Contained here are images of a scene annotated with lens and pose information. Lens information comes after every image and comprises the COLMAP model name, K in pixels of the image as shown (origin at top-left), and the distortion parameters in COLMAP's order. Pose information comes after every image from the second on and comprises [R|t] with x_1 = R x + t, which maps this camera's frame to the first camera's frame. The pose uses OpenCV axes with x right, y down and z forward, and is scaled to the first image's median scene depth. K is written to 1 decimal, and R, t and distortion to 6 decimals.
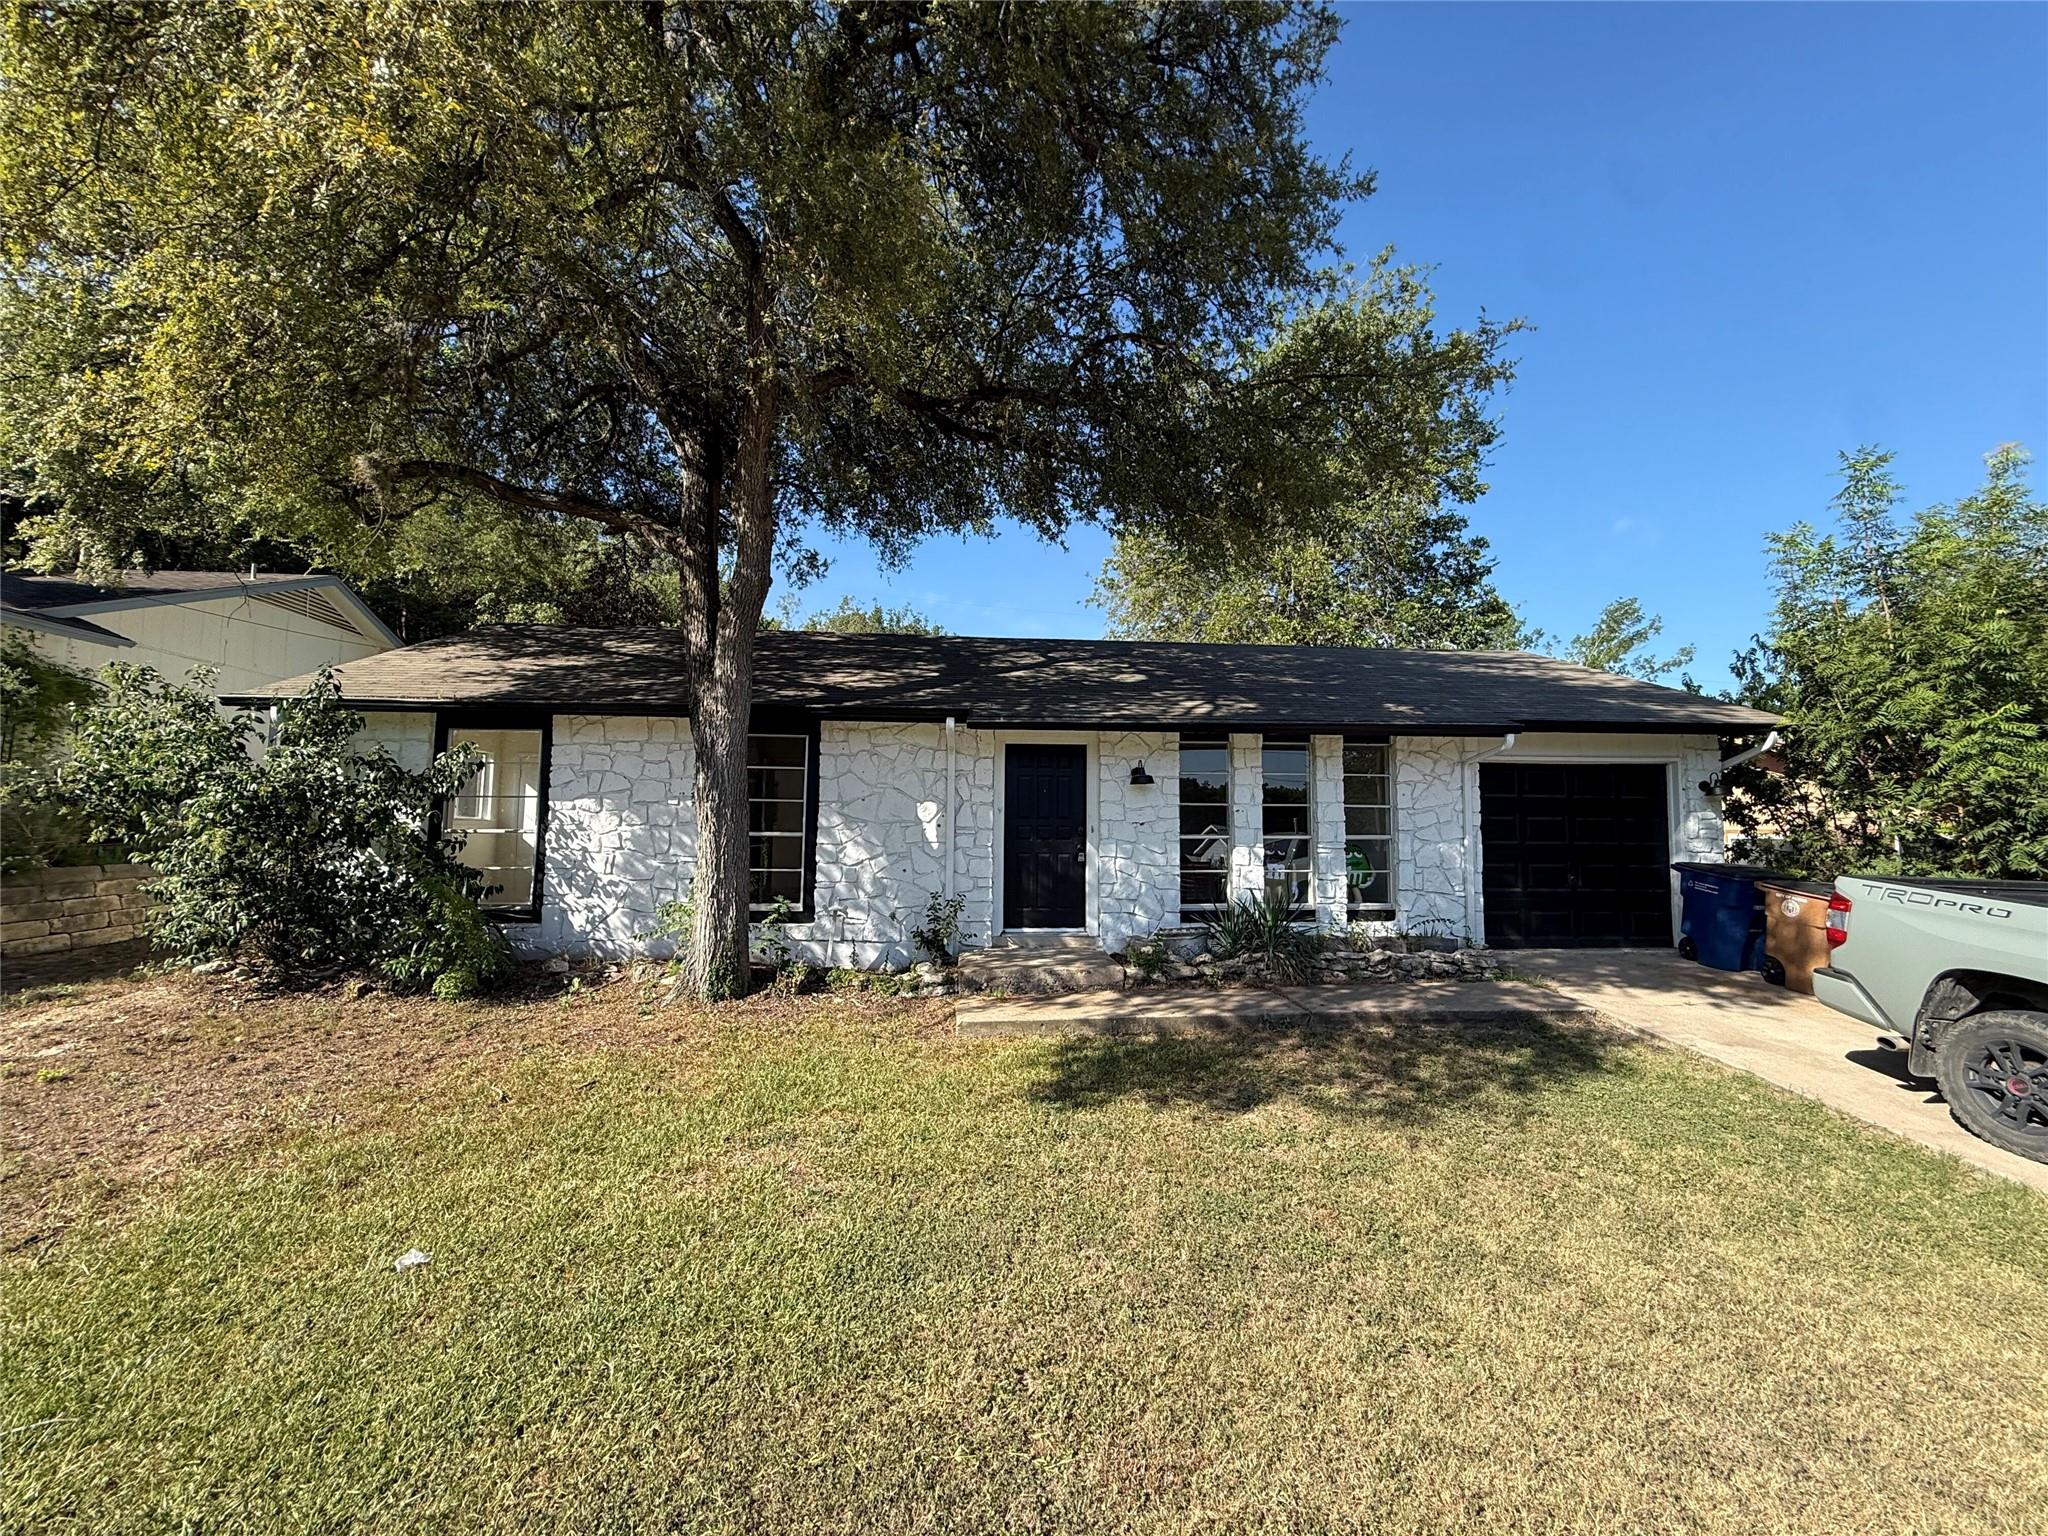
lens RADIAL K [[811.3, 0, 1024.0], [0, 811.3, 768.0], [0, 0, 1]] dist [0.000454, 0.000174]
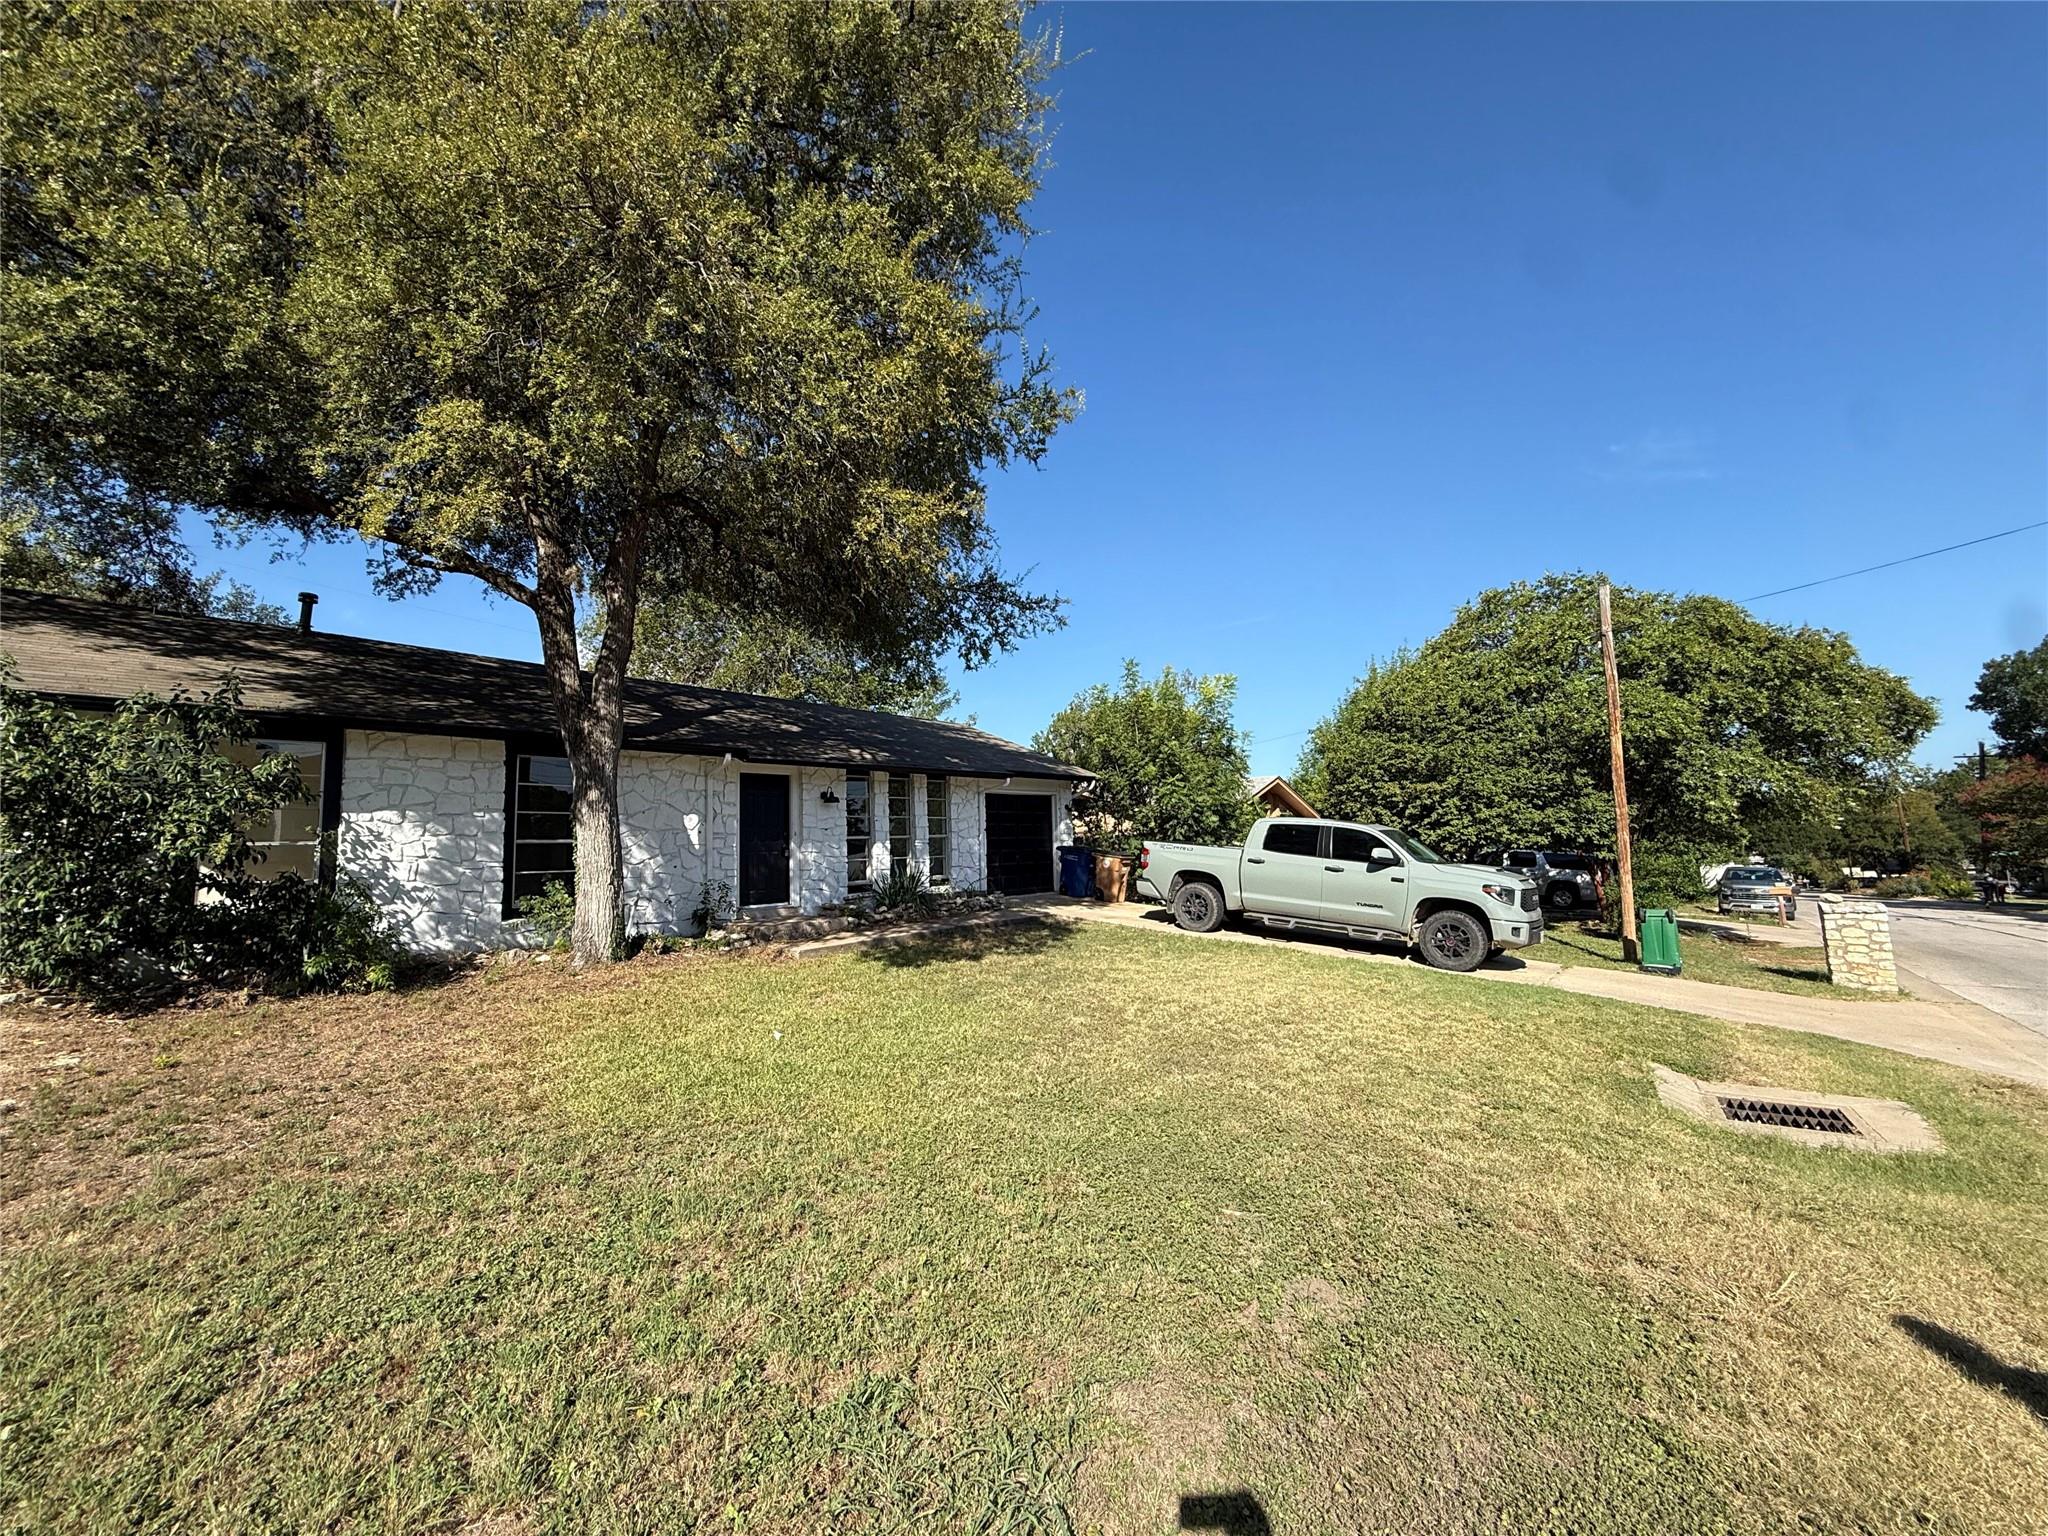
lens RADIAL K [[818.6, 0, 1020.6], [0, 818.6, 763.6], [0, 0, 1]] dist [0.002965, -0.000061]
pose [[0.697050, 0.044833, 0.715619, -0.708687], [-0.017632, 0.998813, -0.045400, 0.010146], [-0.716805, 0.019028, 0.697014, -0.324510]]
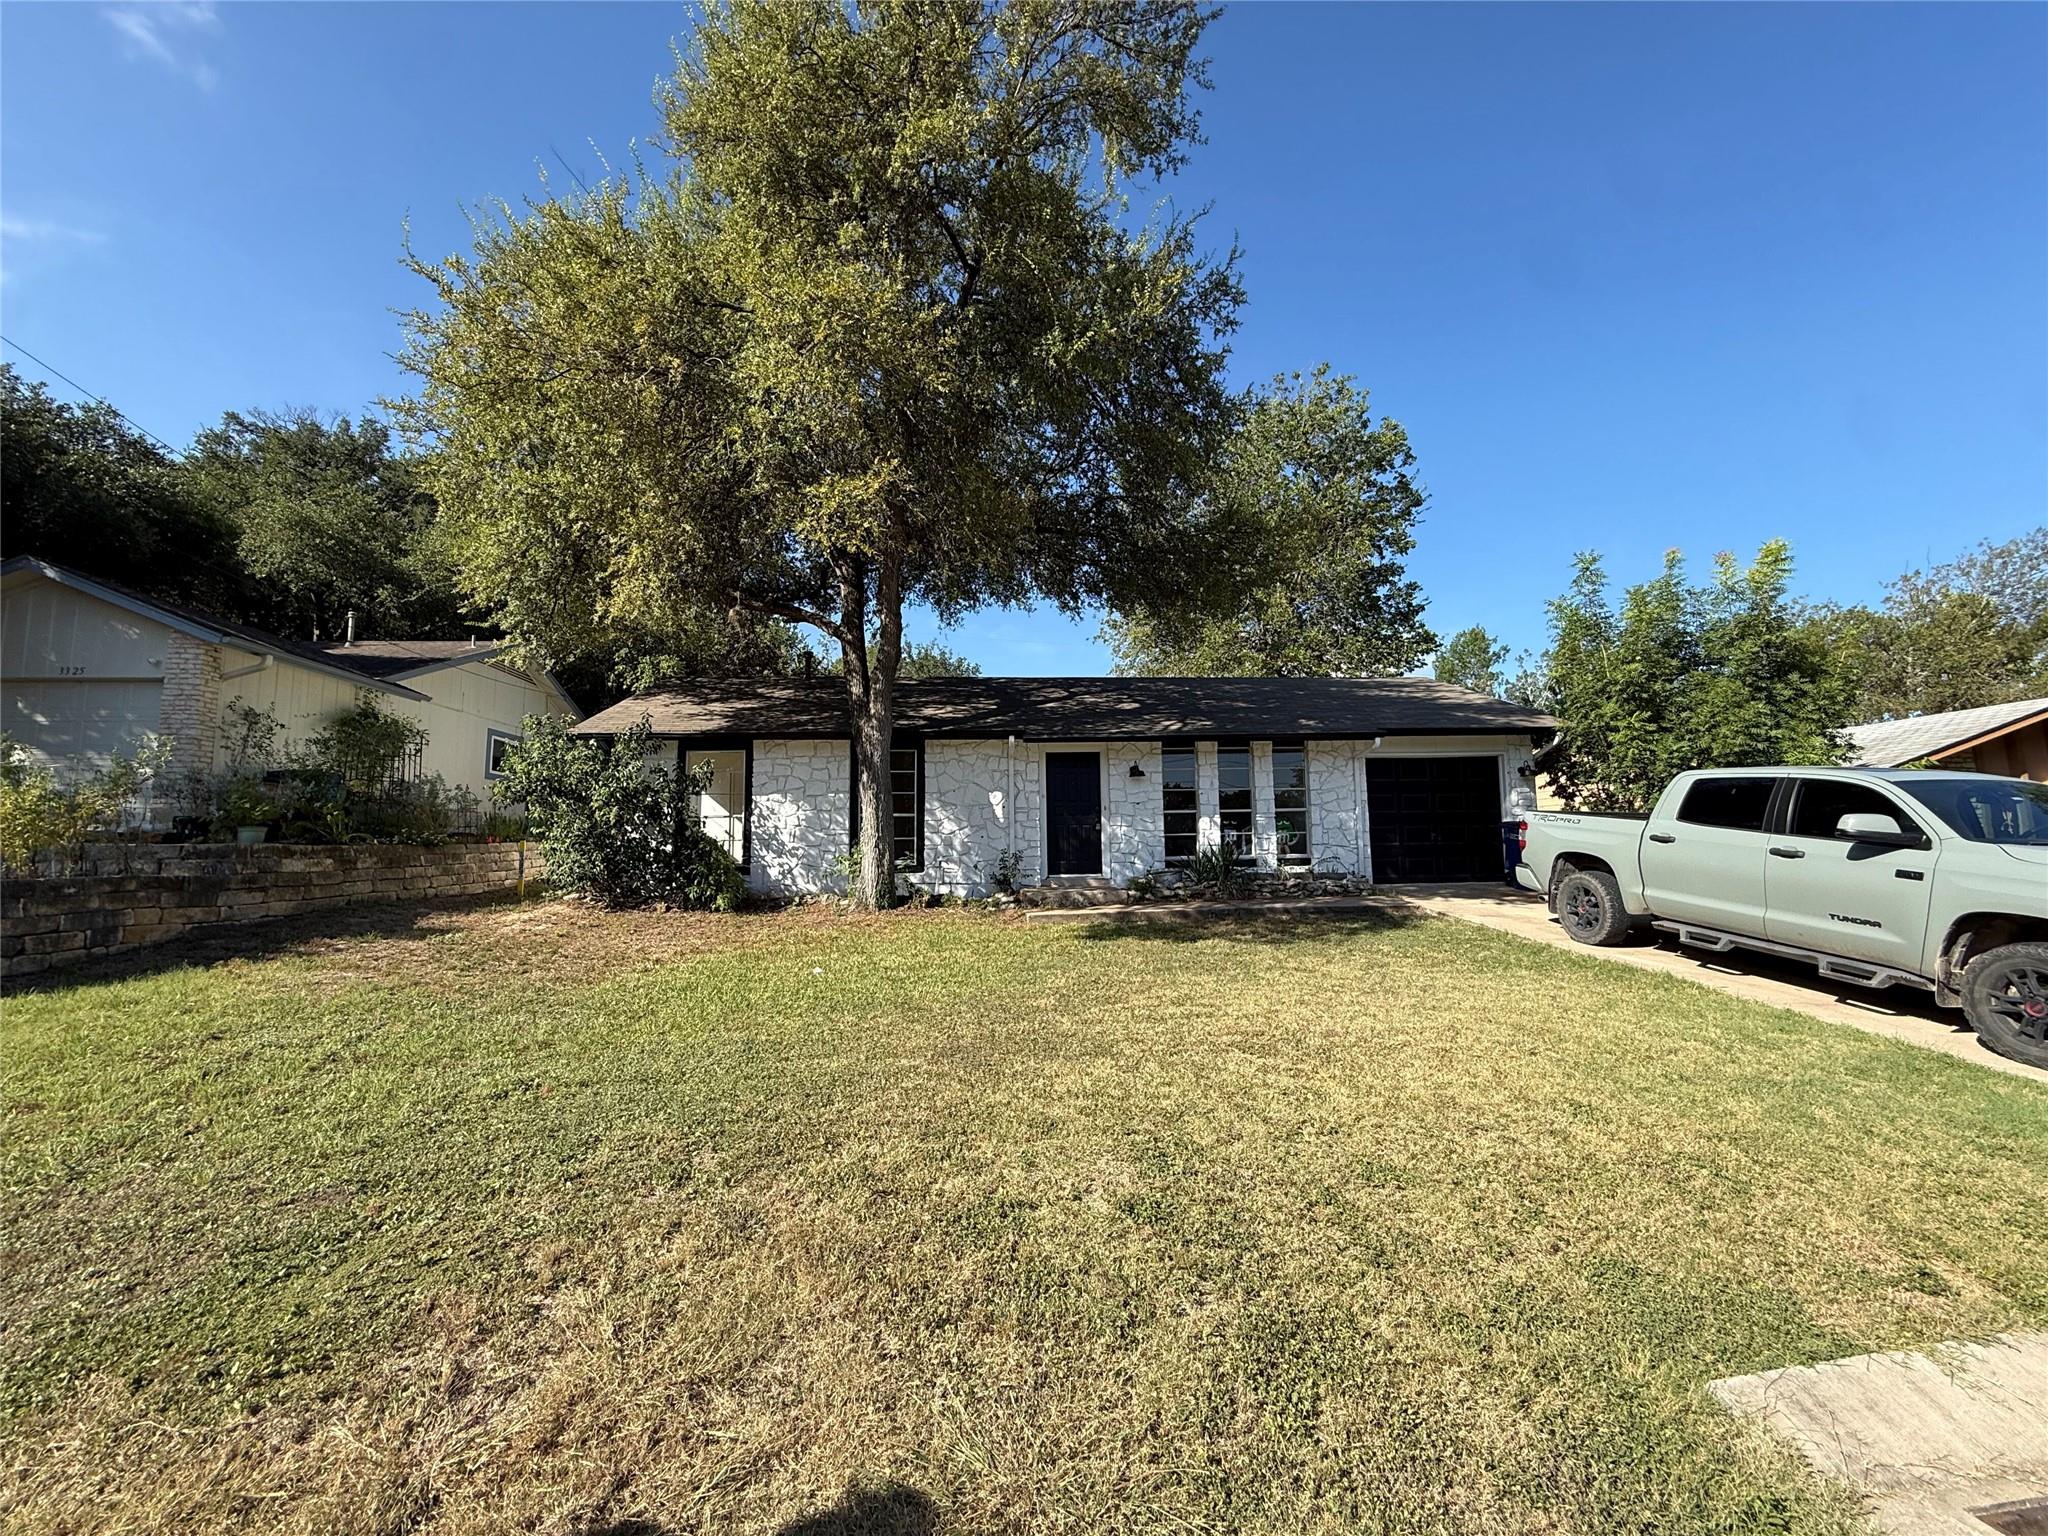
lens RADIAL K [[818.6, 0, 1020.6], [0, 818.6, 763.6], [0, 0, 1]] dist [0.002965, -0.000061]
pose [[0.999600, -0.023663, -0.015484, -0.047972], [0.023149, 0.999202, -0.032560, 0.040386], [0.016242, 0.032189, 0.999350, -0.533663]]
